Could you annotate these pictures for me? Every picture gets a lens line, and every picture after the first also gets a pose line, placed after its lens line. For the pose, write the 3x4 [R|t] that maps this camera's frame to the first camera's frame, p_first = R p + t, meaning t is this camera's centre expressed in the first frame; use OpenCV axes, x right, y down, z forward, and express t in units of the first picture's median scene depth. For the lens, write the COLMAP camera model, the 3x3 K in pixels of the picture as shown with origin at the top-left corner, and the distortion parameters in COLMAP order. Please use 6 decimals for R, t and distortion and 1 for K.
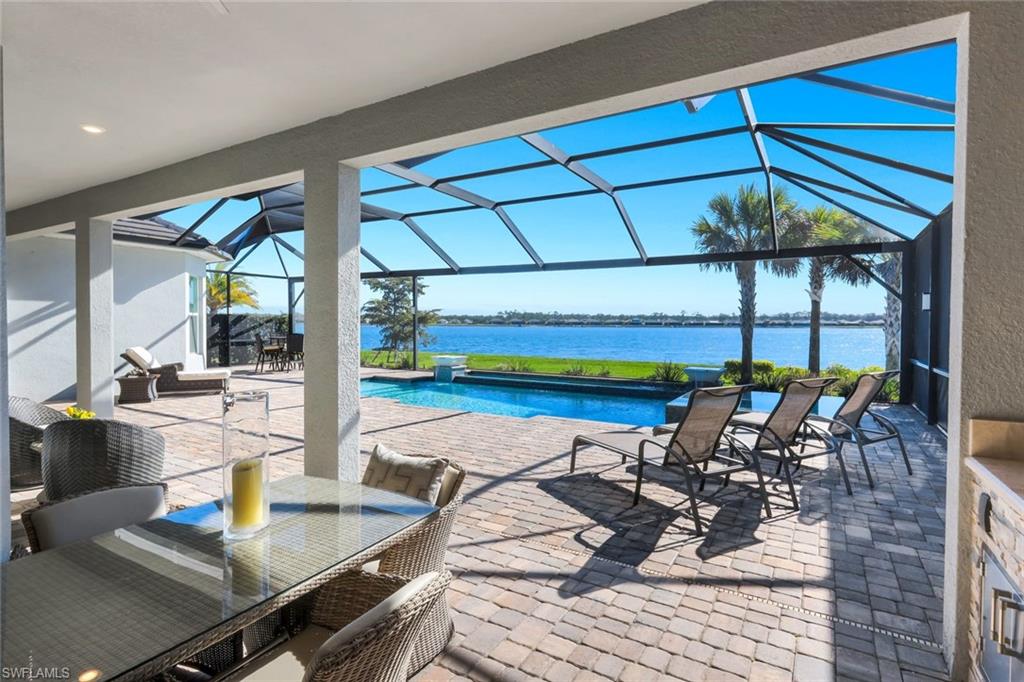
lens RADIAL K [[510.5, 0, 512.0], [0, 510.5, 341.0], [0, 0, 1]] dist [0.001574, 0.000098]
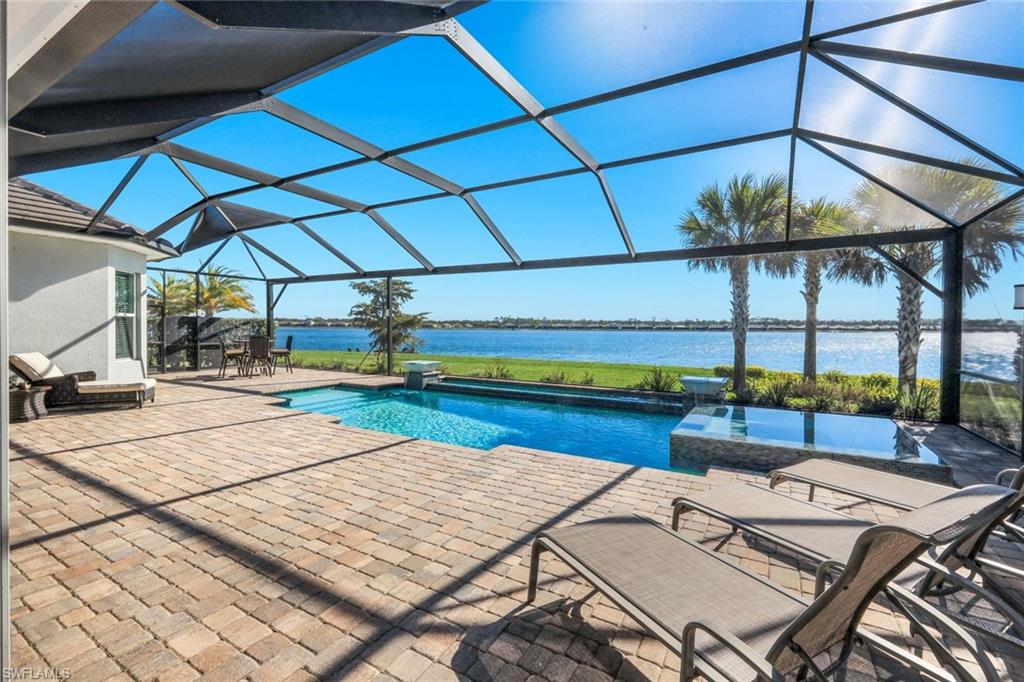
lens RADIAL K [[439.8, 0, 512.6], [0, 439.8, 336.3], [0, 0, 1]] dist [0.001863, 0.000331]
pose [[0.999920, 0.001903, 0.012504, 0.034259], [-0.001724, 0.999896, -0.014314, -0.005047], [-0.012530, 0.014292, 0.999819, 0.198598]]
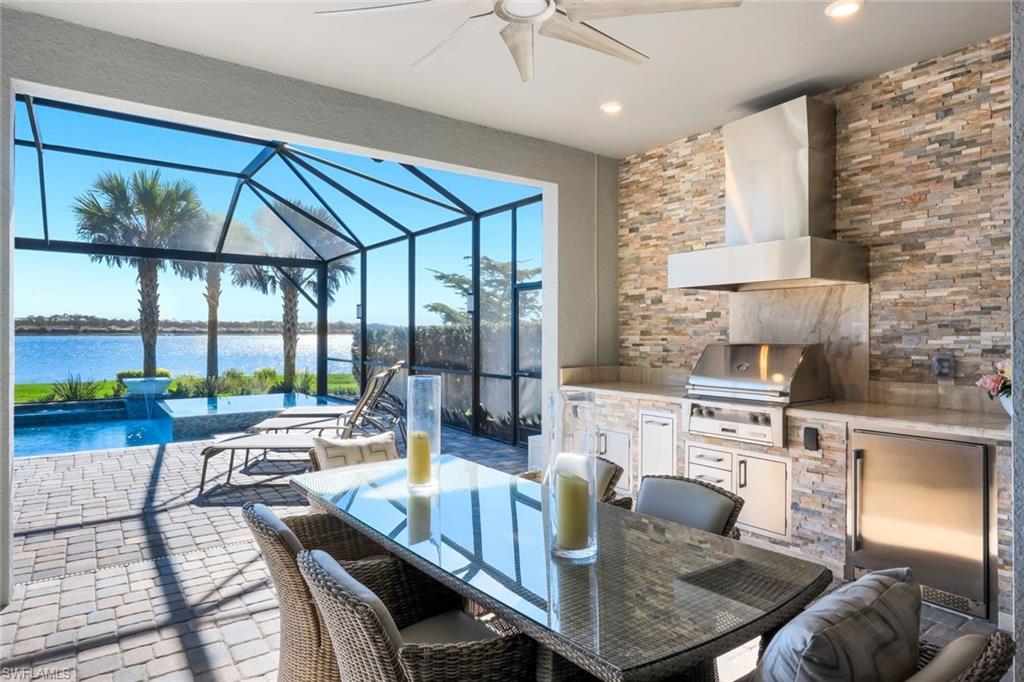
lens RADIAL K [[589.4, 0, 512.0], [0, 589.4, 341.0], [0, 0, 1]] dist [-0.005630, -0.001140]
pose [[0.385377, -0.012180, 0.922679, -0.234276], [0.026953, 0.999635, 0.001938, 0.002790], [-0.922366, 0.024121, 0.385564, 0.031896]]
